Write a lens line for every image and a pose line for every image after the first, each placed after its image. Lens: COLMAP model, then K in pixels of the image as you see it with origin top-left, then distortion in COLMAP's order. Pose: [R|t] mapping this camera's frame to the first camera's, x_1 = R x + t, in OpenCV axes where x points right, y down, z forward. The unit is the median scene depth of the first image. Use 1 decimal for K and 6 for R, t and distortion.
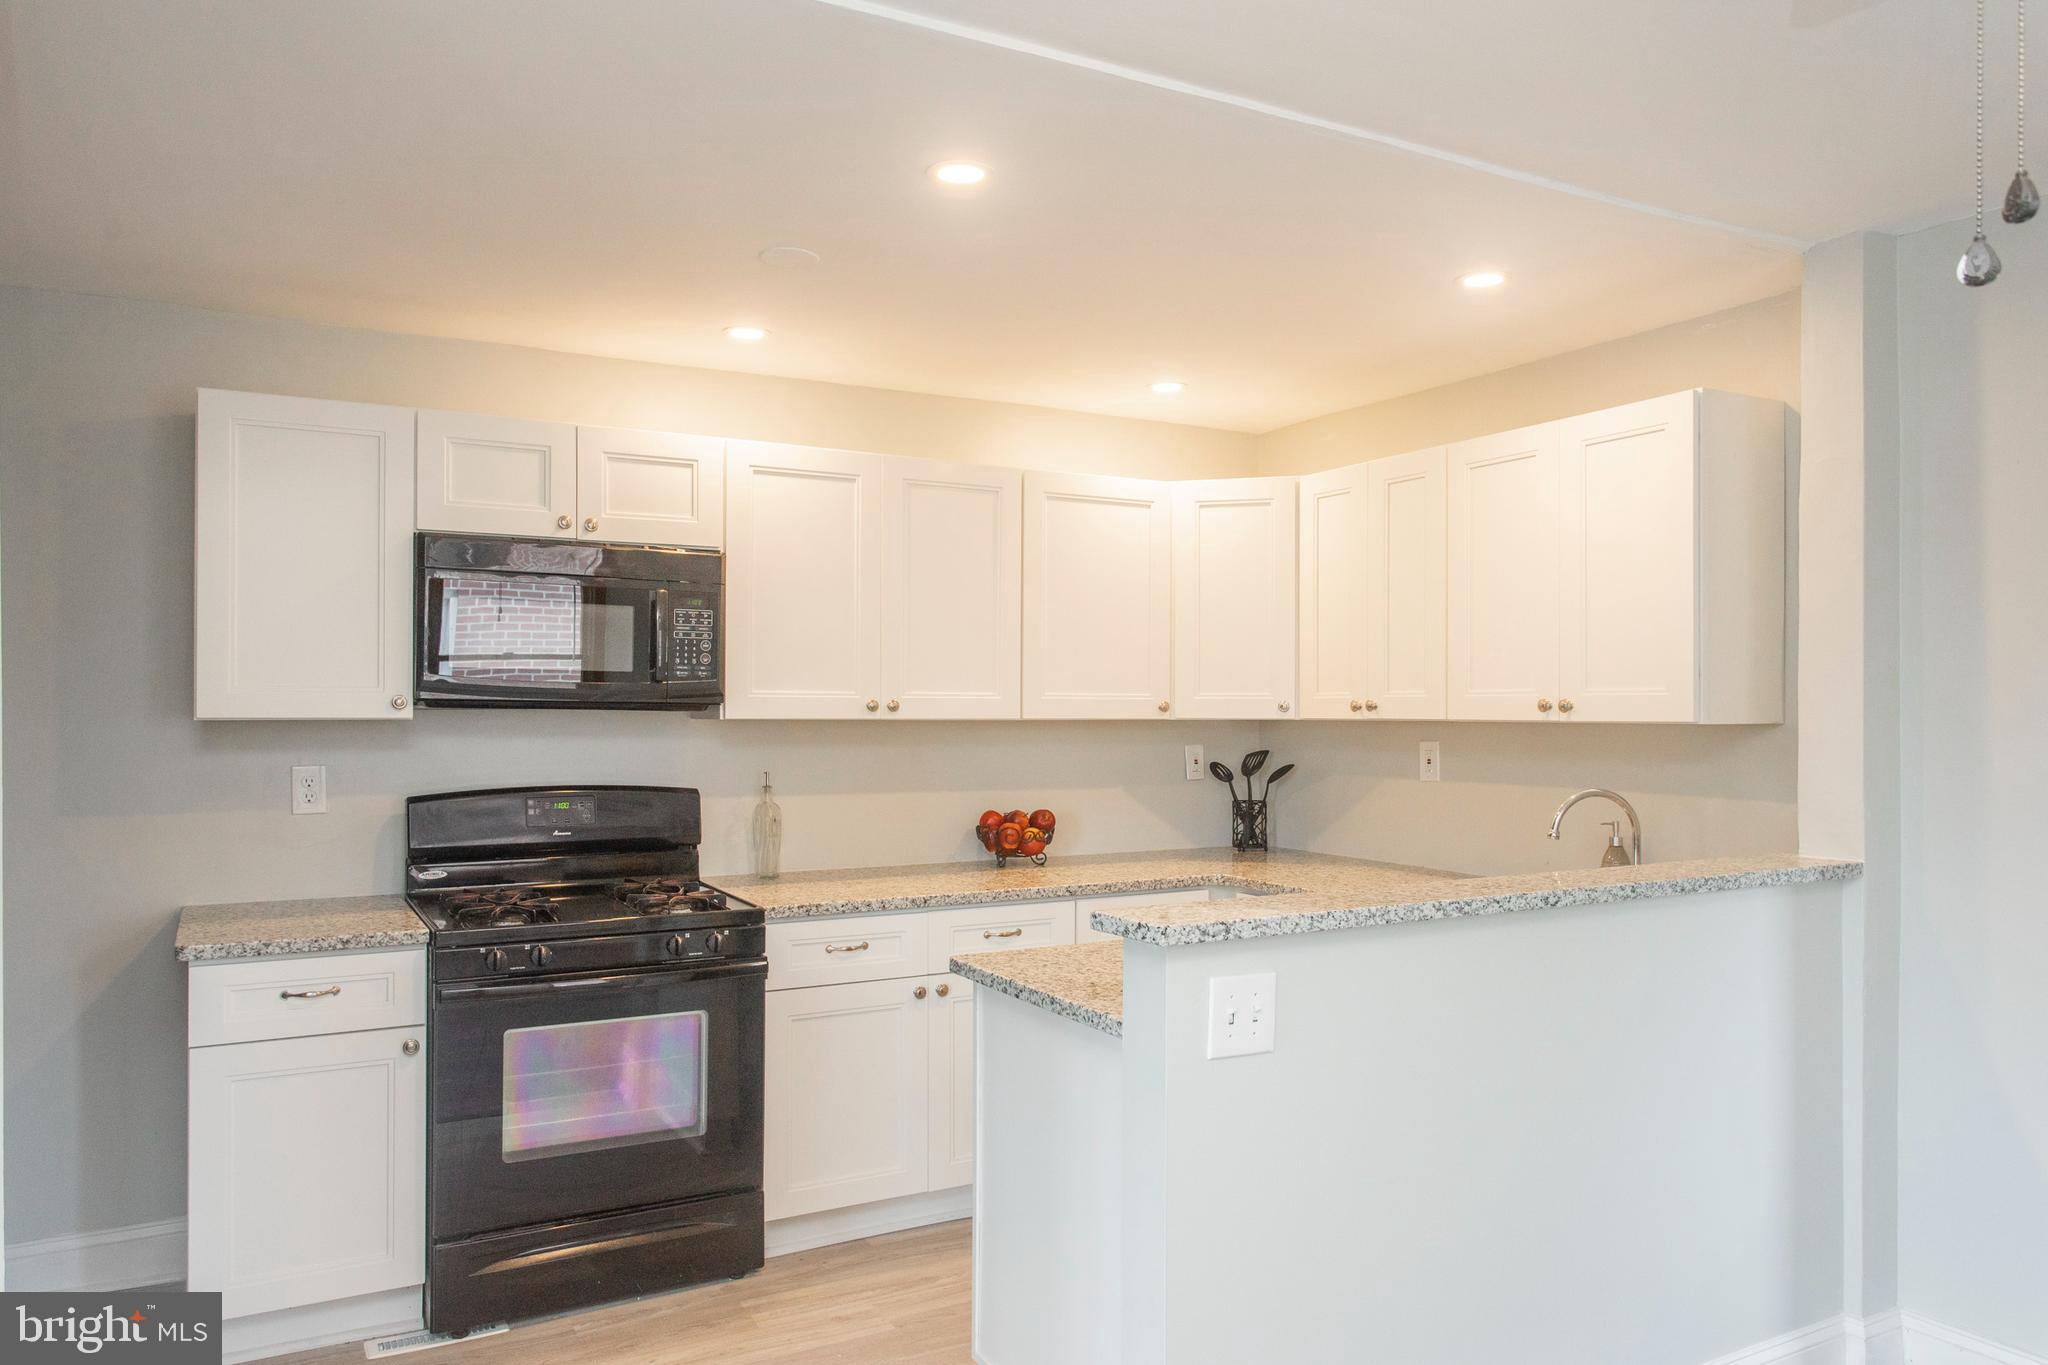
lens RADIAL K [[1401.3, 0, 1010.4], [0, 1401.3, 702.6], [0, 0, 1]] dist [-0.011625, 0.004875]
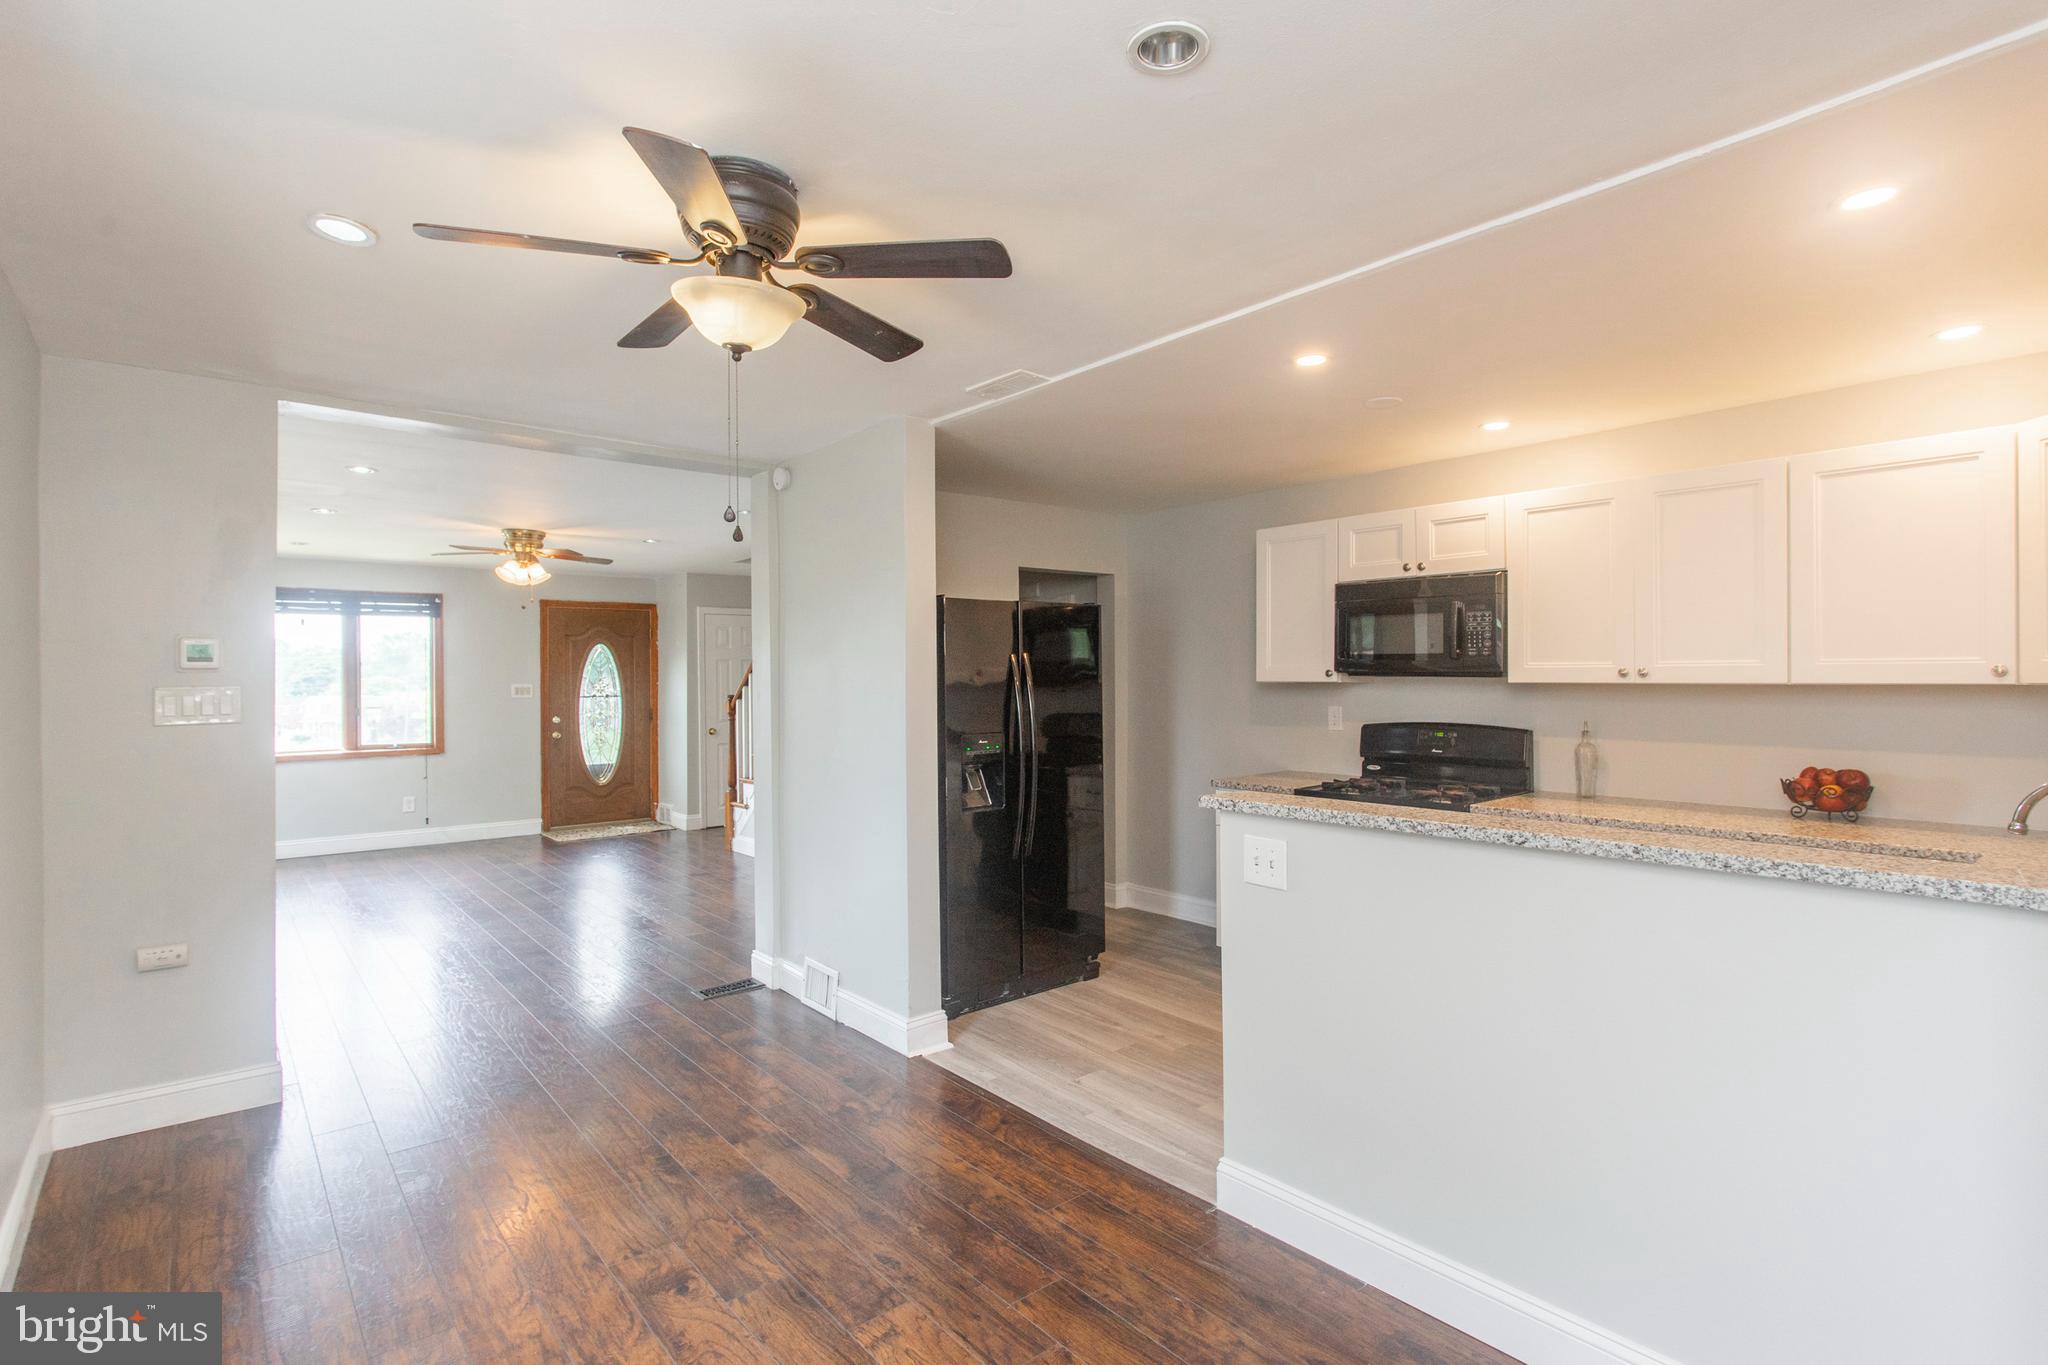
lens RADIAL K [[964.2, 0, 1023.7], [0, 964.2, 676.7], [0, 0, 1]] dist [-0.003950, -0.001257]
pose [[0.210459, -0.003574, -0.977596, 0.711400], [0.009194, 0.999956, -0.001677, 0.002539], [0.977559, -0.008635, 0.210483, 0.284283]]
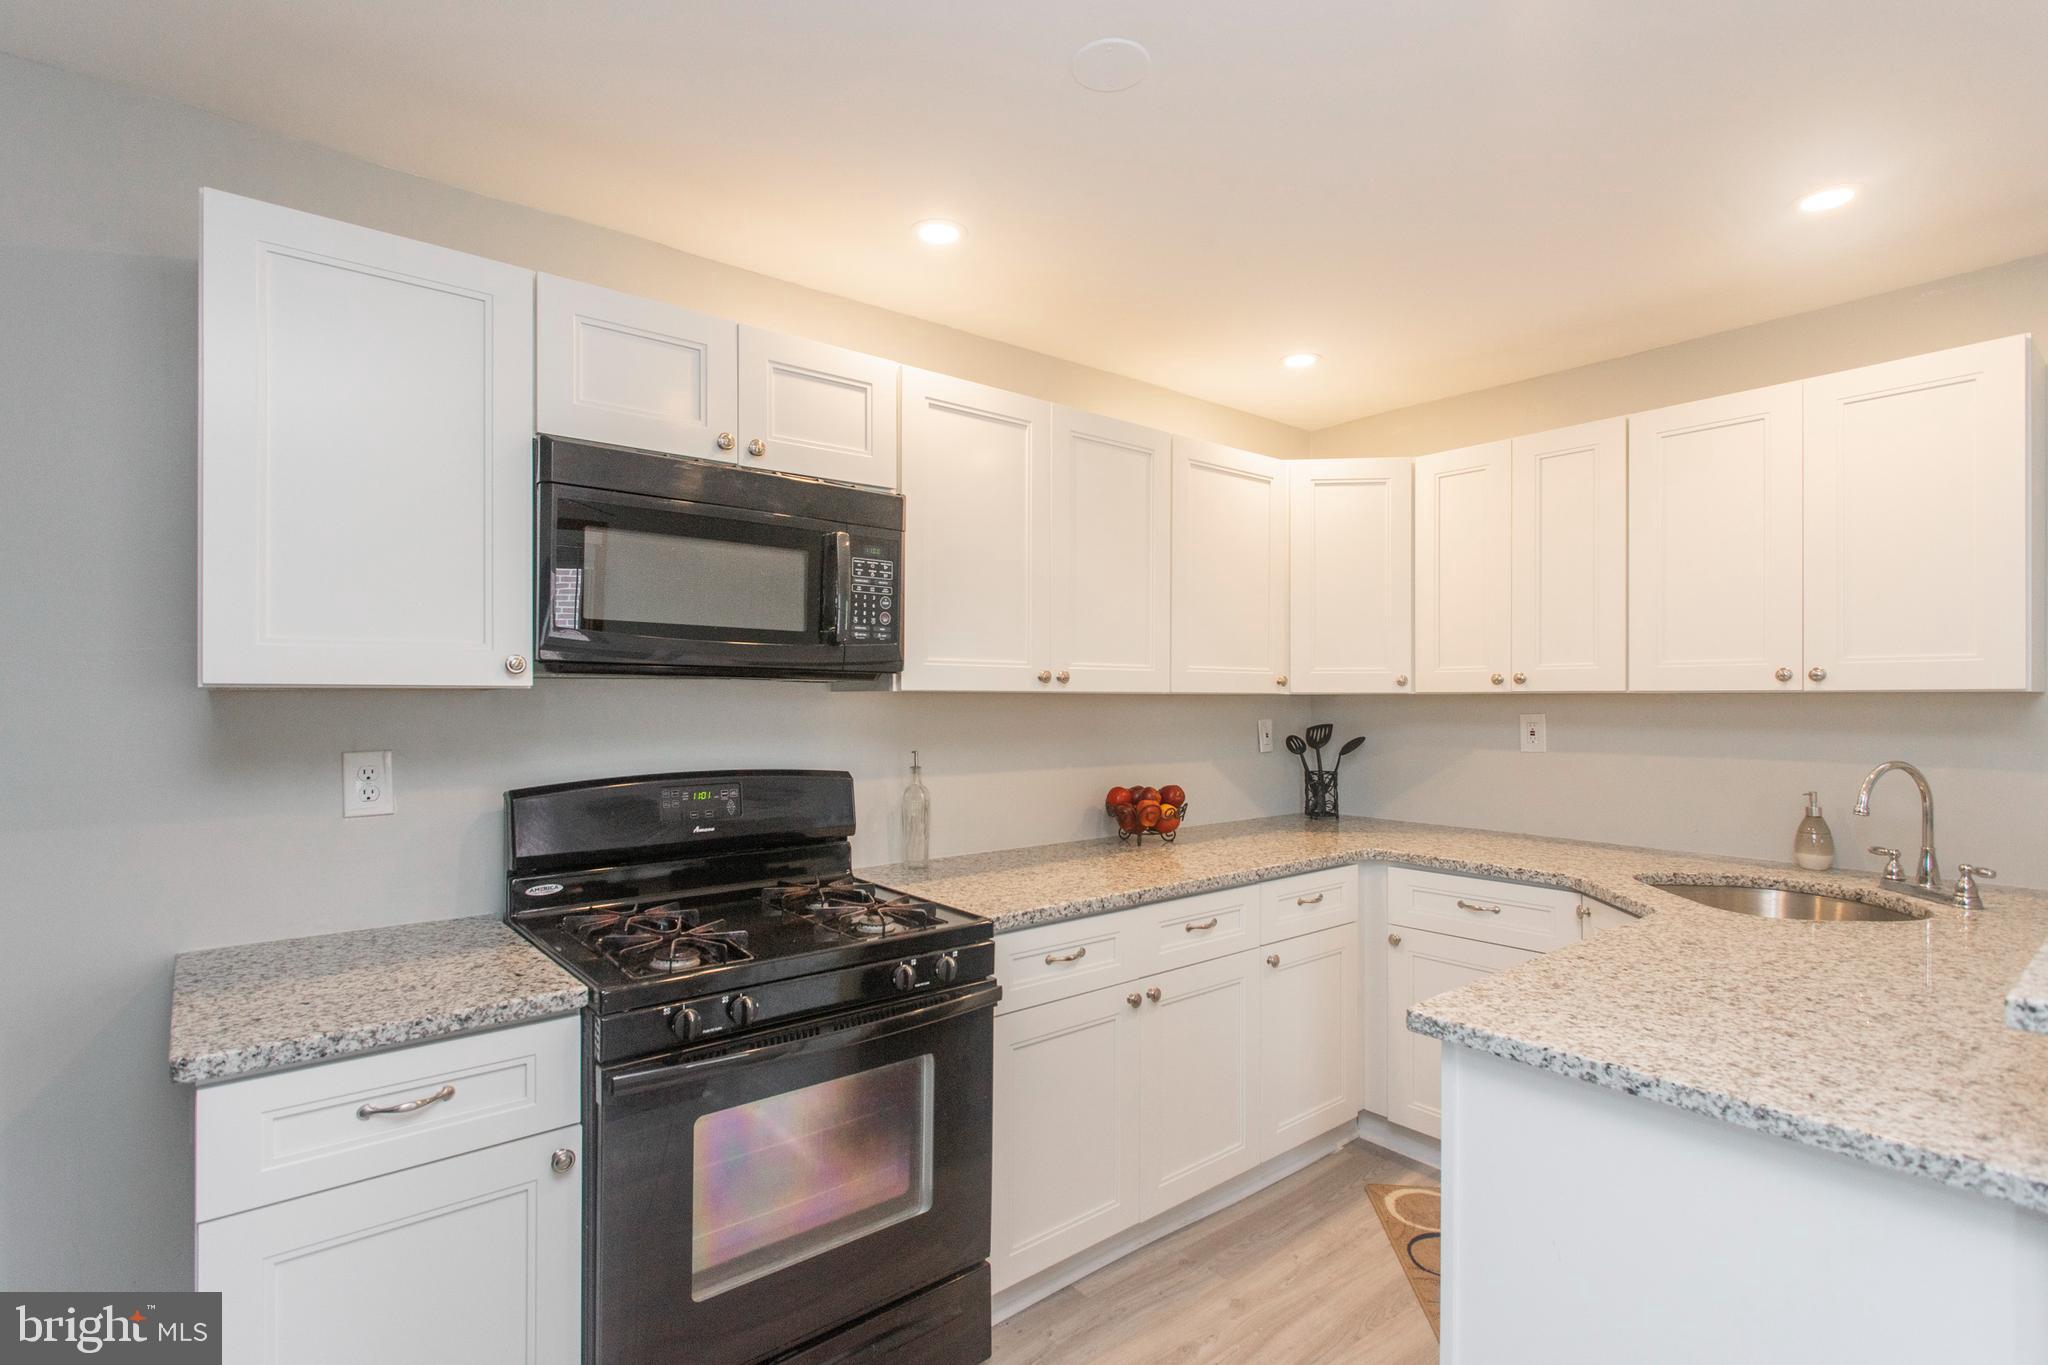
lens RADIAL K [[982.9, 0, 1021.3], [0, 982.9, 694.4], [0, 0, 1]] dist [-0.001765, -0.000021]
pose [[0.982265, -0.000620, 0.187496, -0.250295], [0.000488, 1.000000, 0.000753, 0.014108], [-0.187496, -0.000648, 0.982265, 0.406933]]
